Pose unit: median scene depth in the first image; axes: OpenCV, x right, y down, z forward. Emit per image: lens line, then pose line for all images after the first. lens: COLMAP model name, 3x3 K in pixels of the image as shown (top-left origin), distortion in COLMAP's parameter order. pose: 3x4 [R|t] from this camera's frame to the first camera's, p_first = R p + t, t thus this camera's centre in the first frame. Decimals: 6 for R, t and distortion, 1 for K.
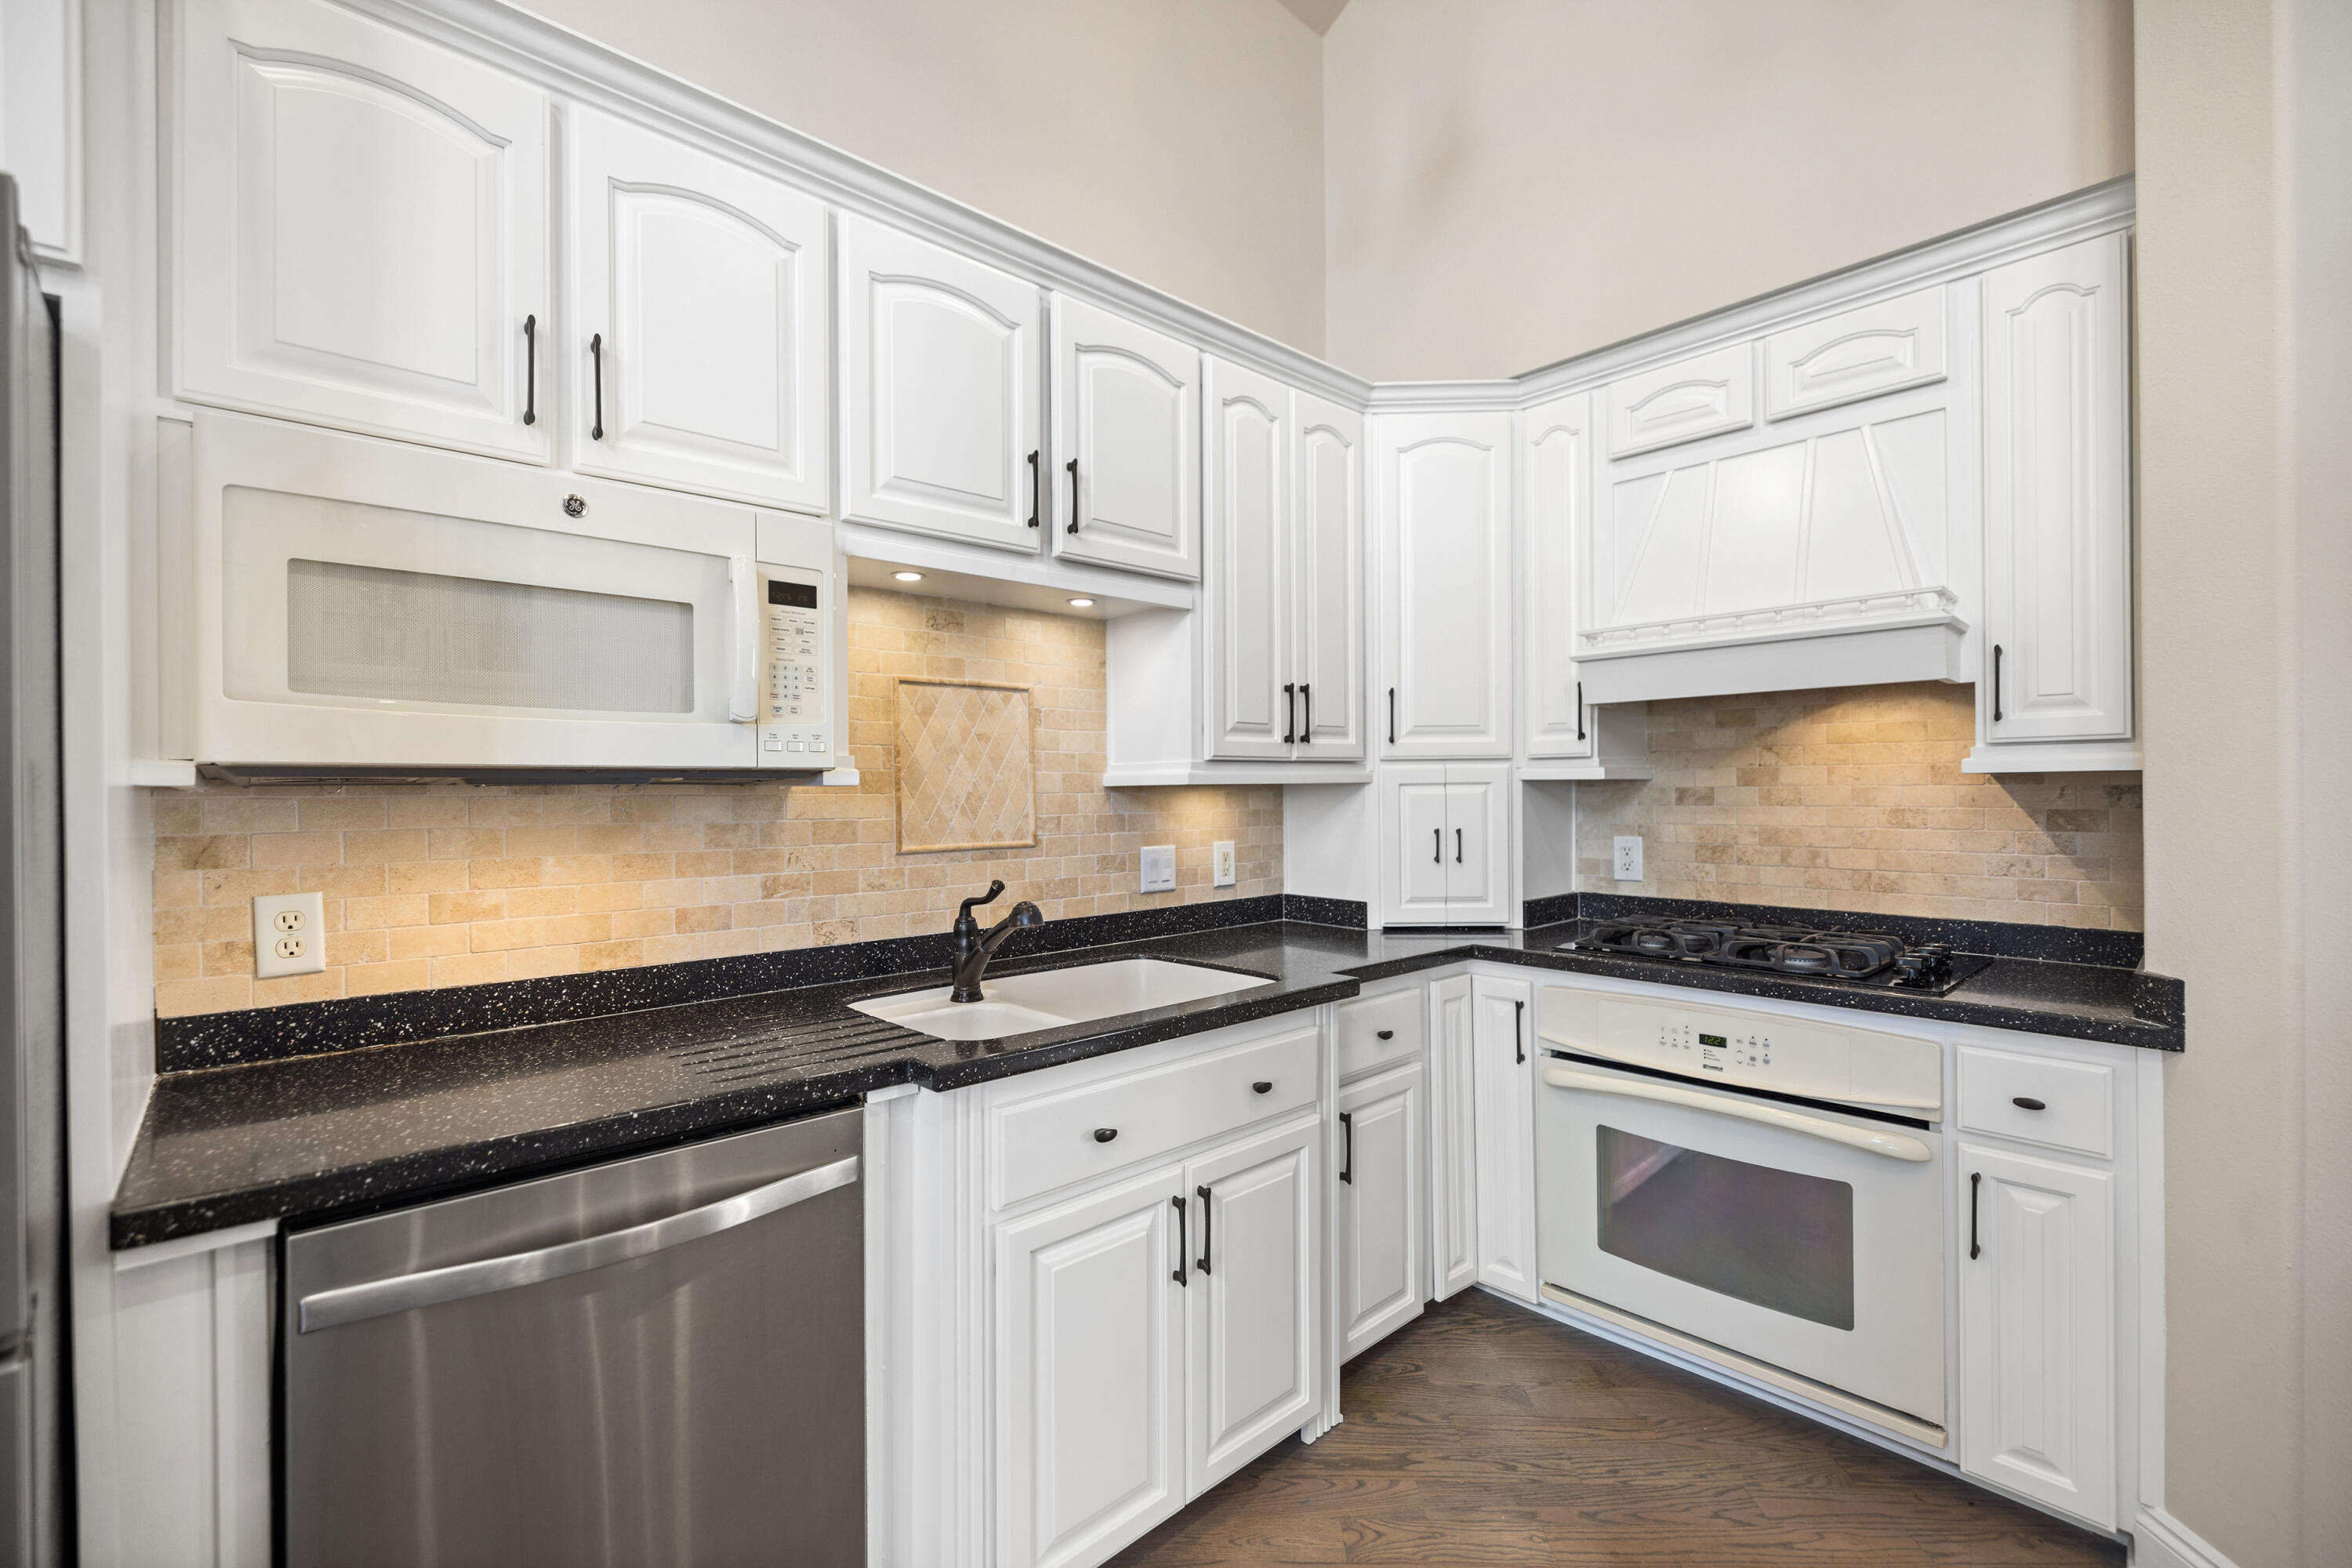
lens RADIAL K [[988.3, 0, 1191.2], [0, 988.3, 790.7], [0, 0, 1]] dist [-0.000774, 0.000229]
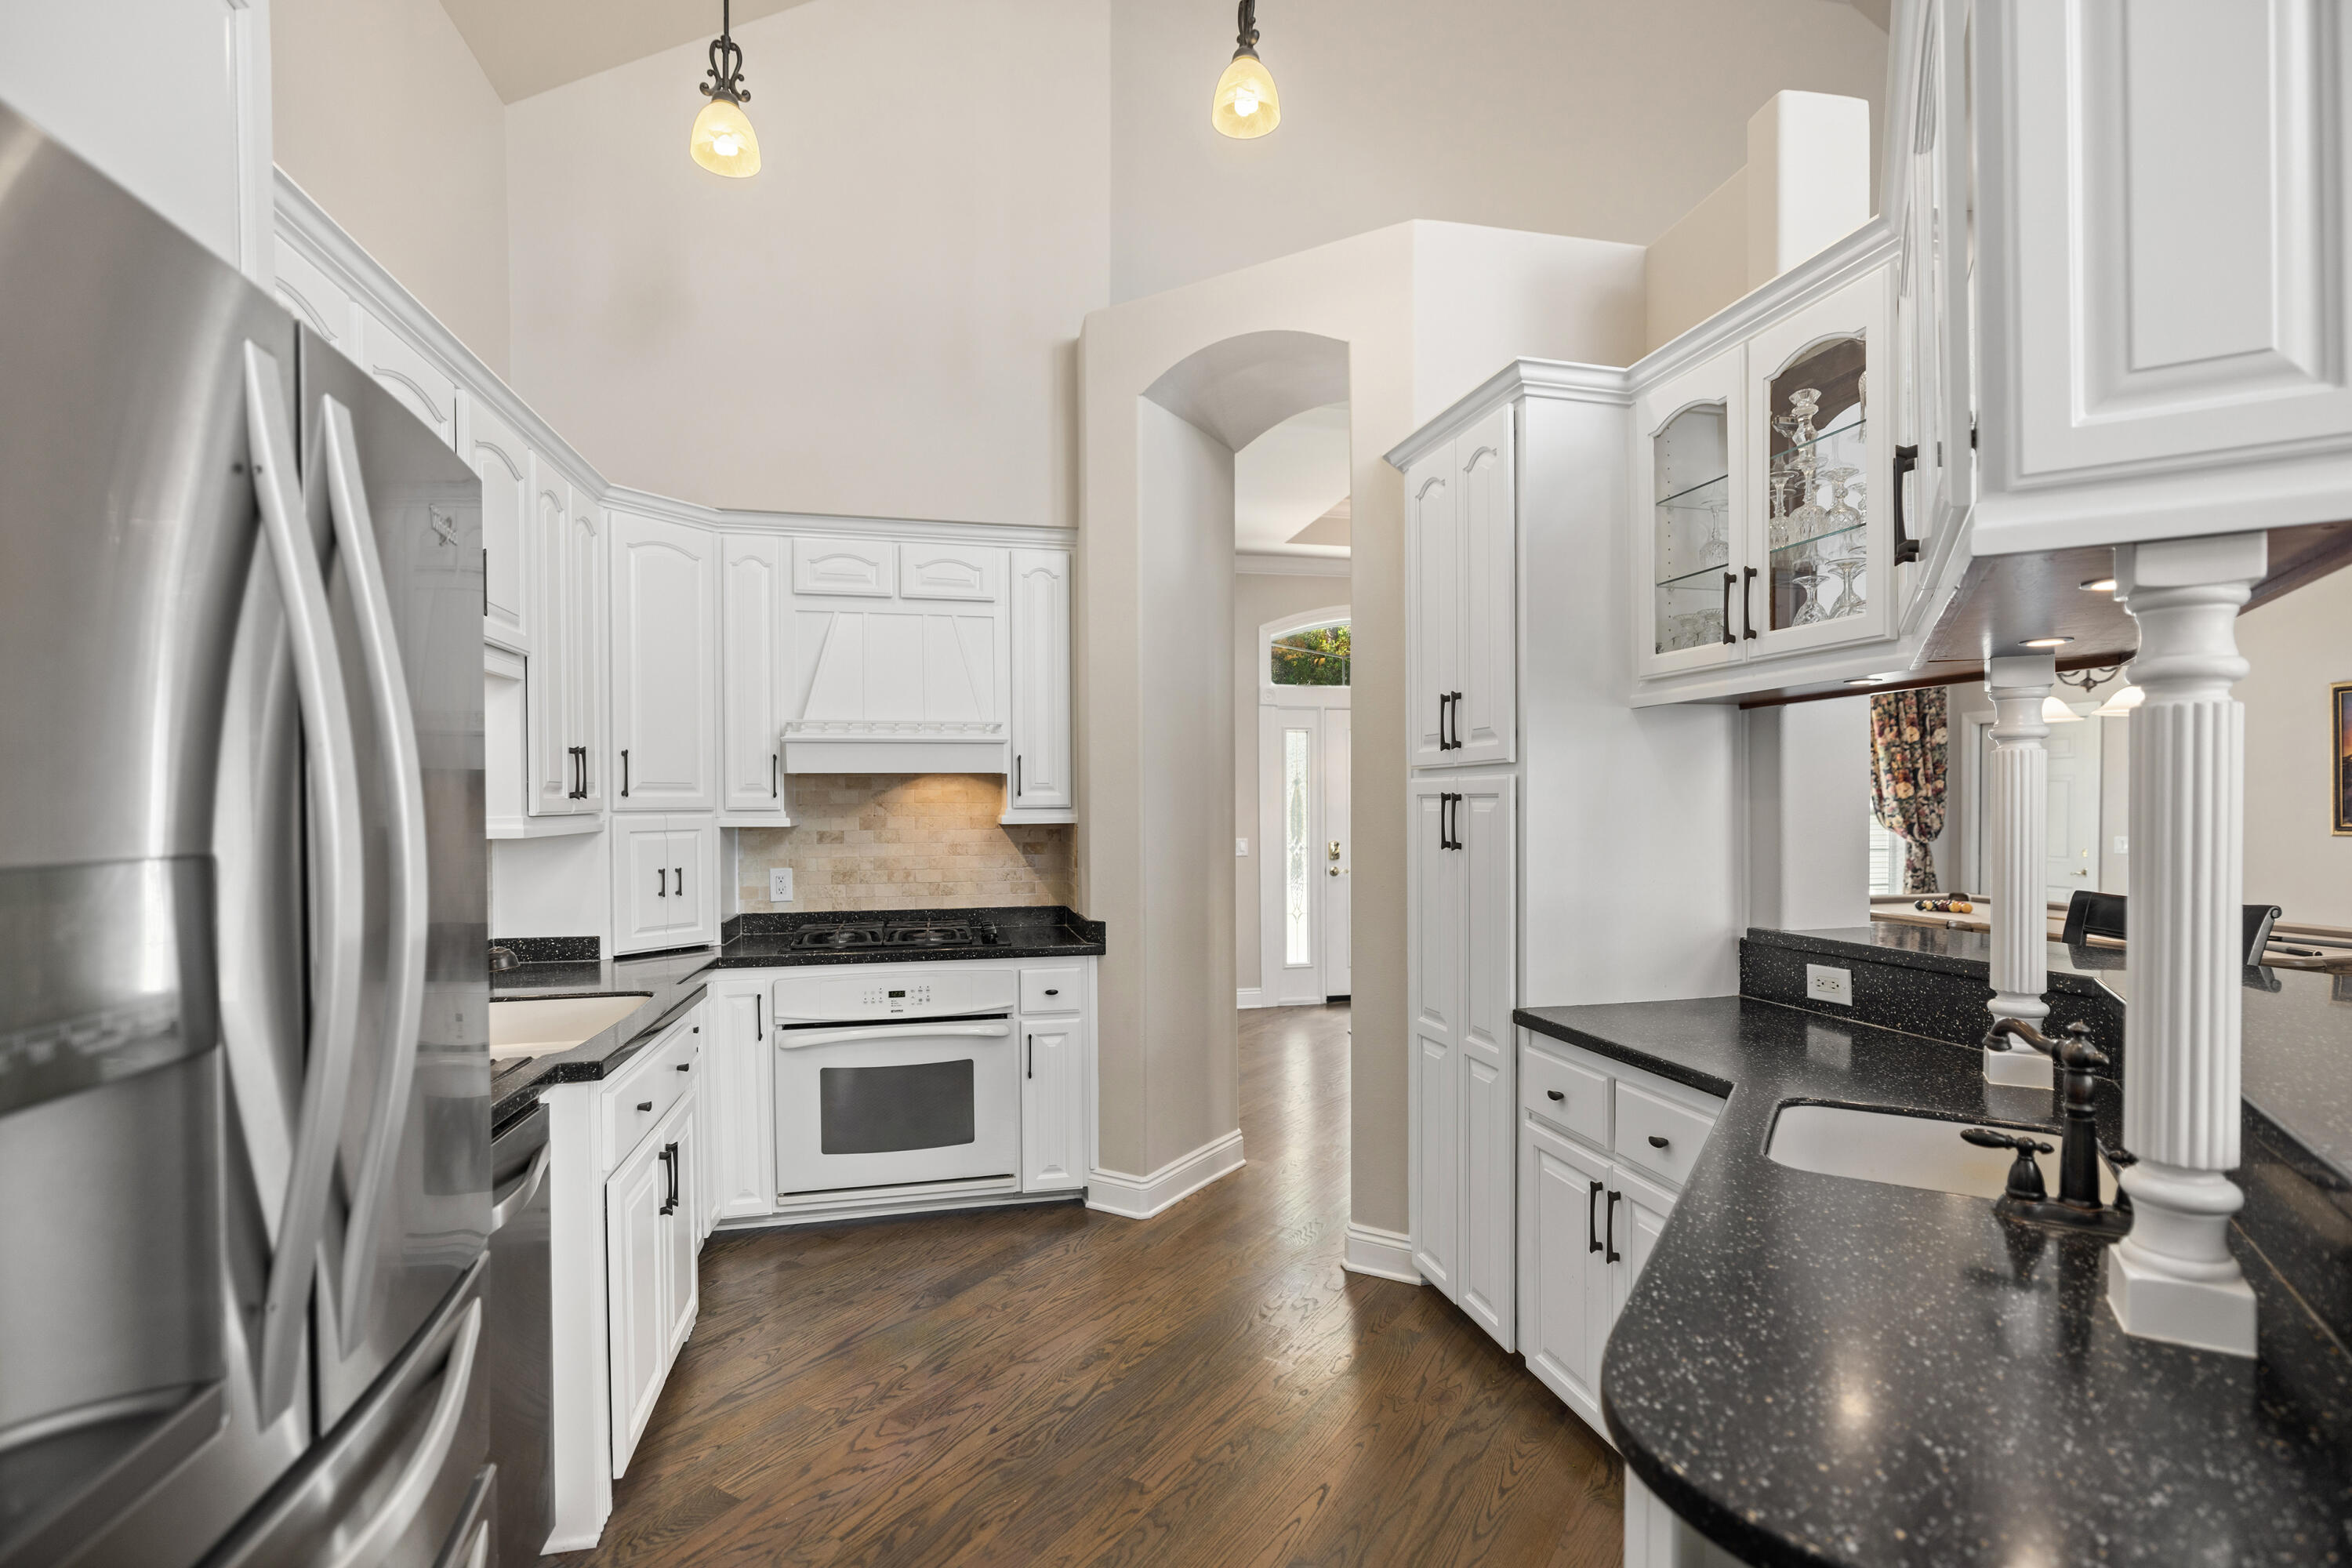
lens RADIAL K [[1121.8, 0, 1186.7], [0, 1121.8, 823.8], [0, 0, 1]] dist [0.002041, 0.000197]
pose [[0.502572, -0.010156, 0.864475, -0.663432], [0.001675, 0.999941, 0.010773, -0.032431], [-0.864533, -0.003966, 0.502560, -0.255717]]
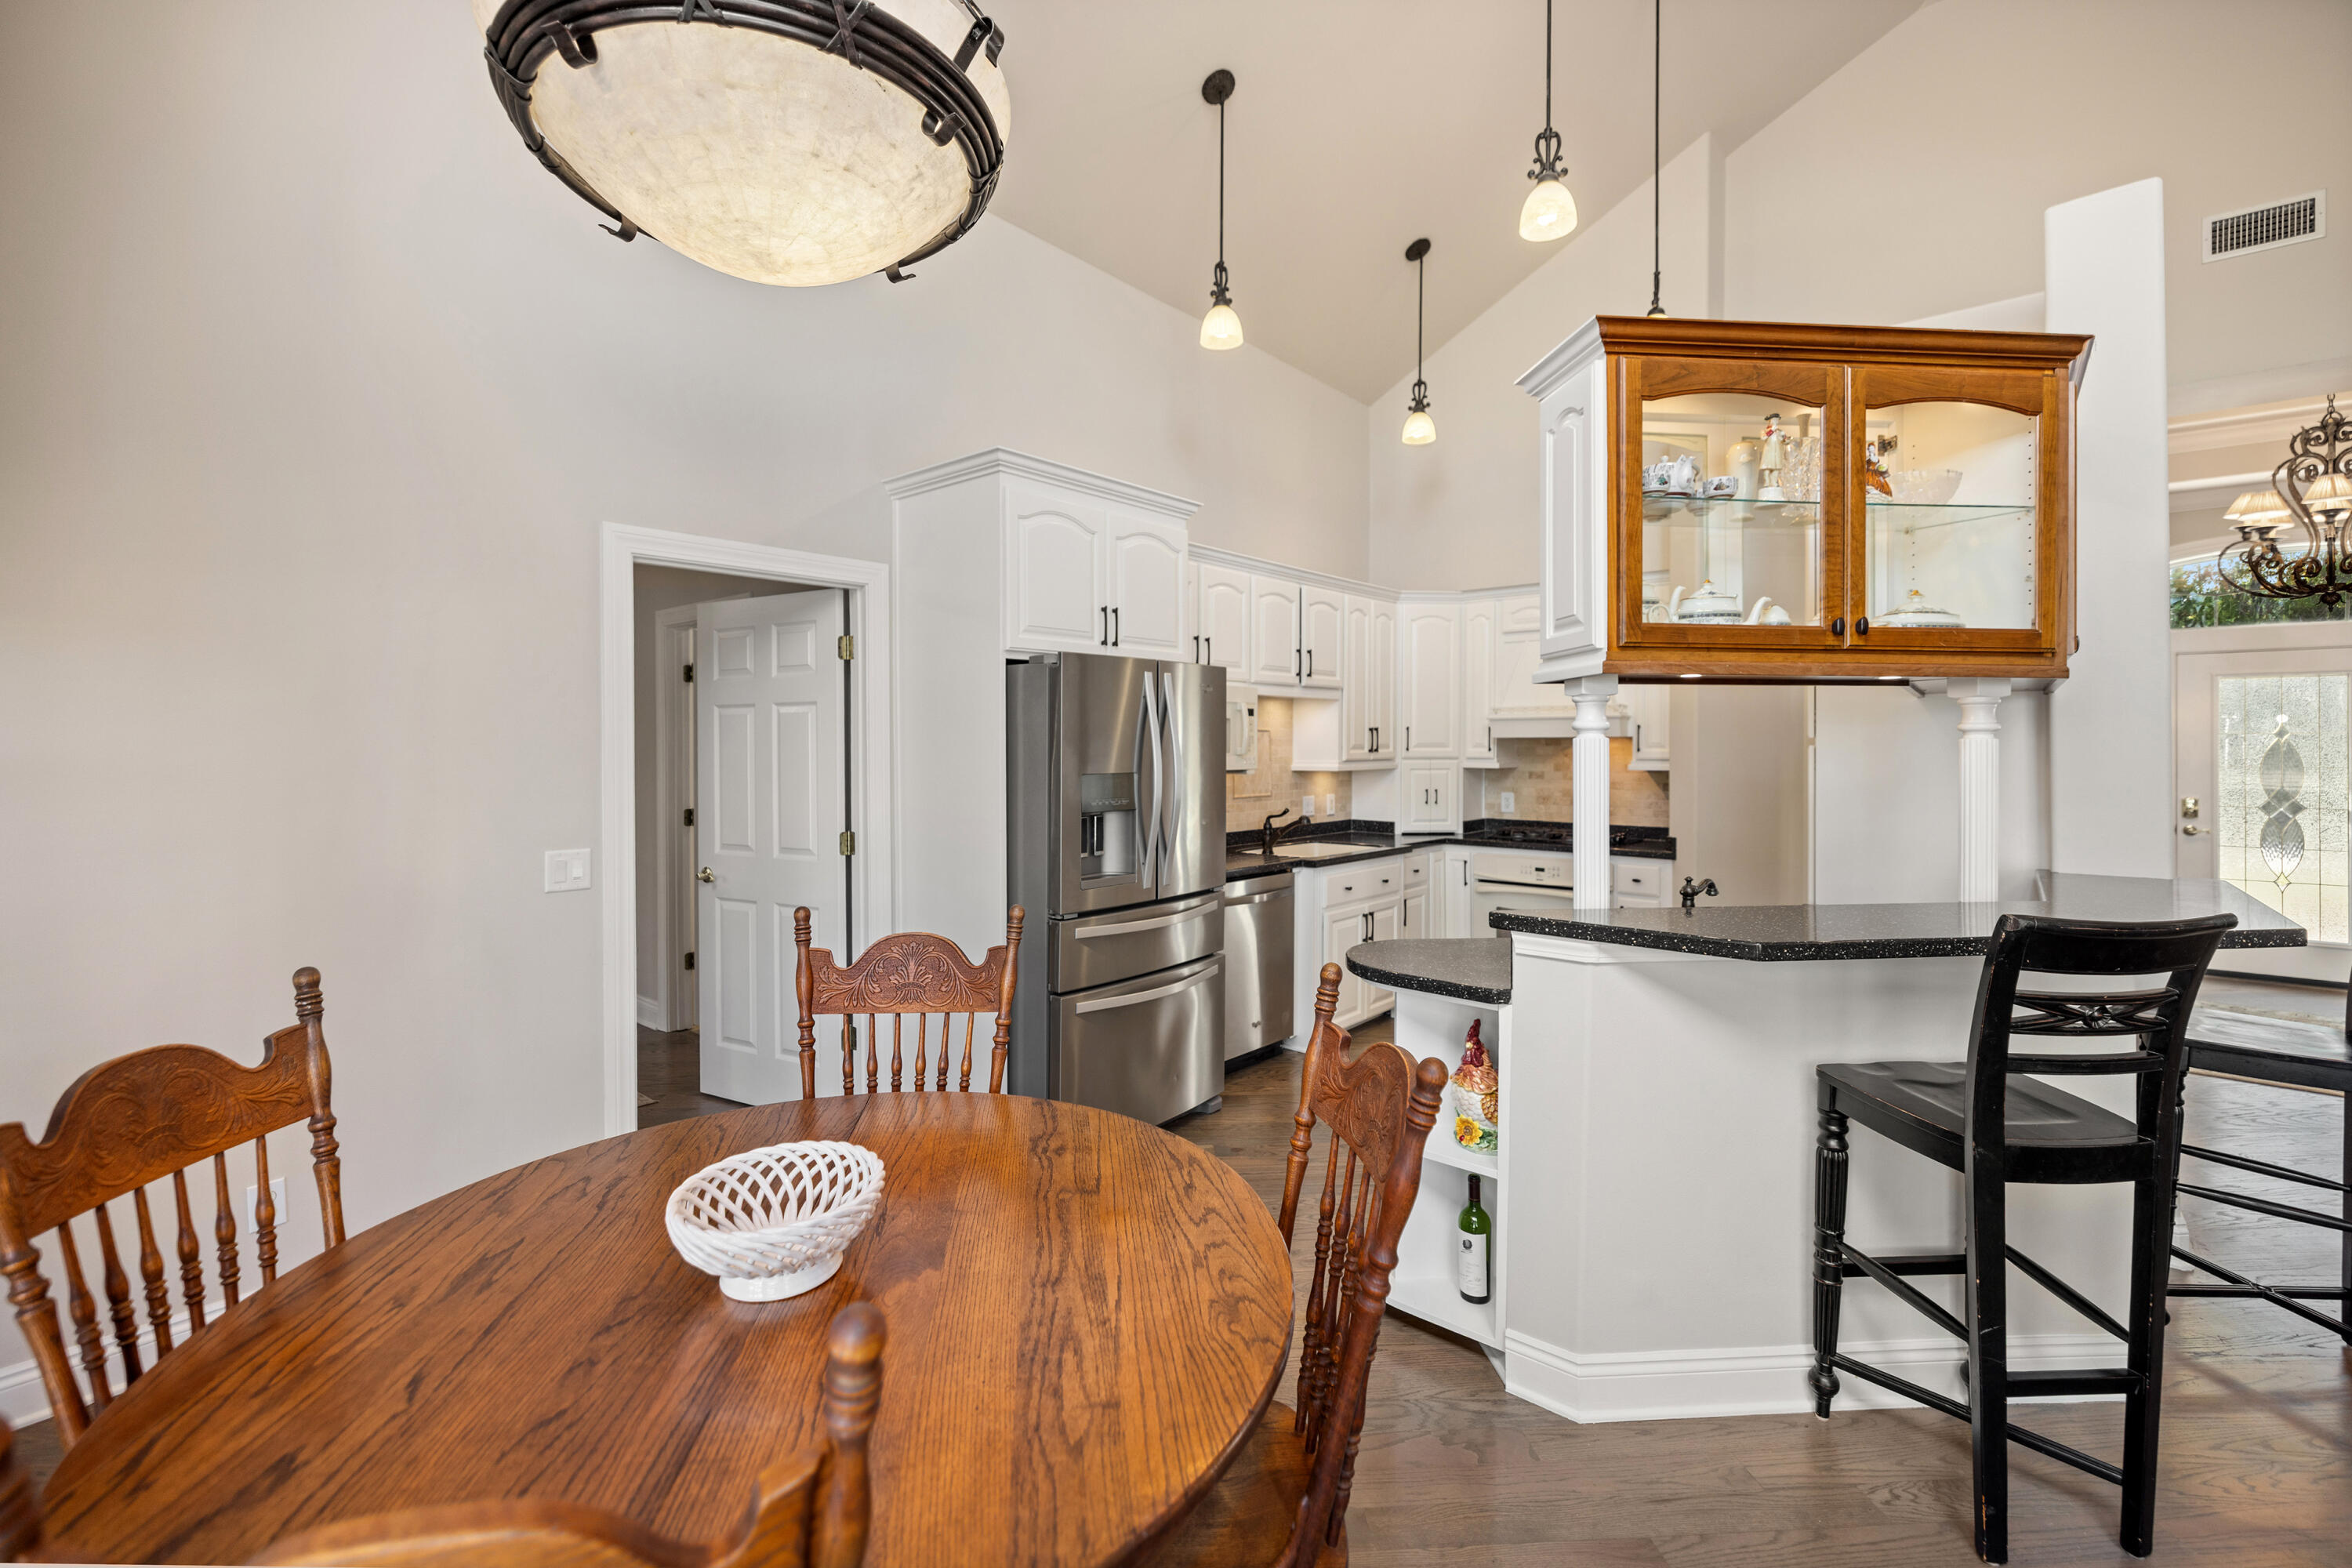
lens RADIAL K [[988.6, 0, 1167.3], [0, 988.6, 760.2], [0, 0, 1]] dist [0.000417, 0.000006]
pose [[0.994886, 0.006631, 0.100787, -0.620995], [-0.008156, 0.999858, 0.014725, -0.060907], [-0.100675, -0.015472, 0.994799, -1.294502]]
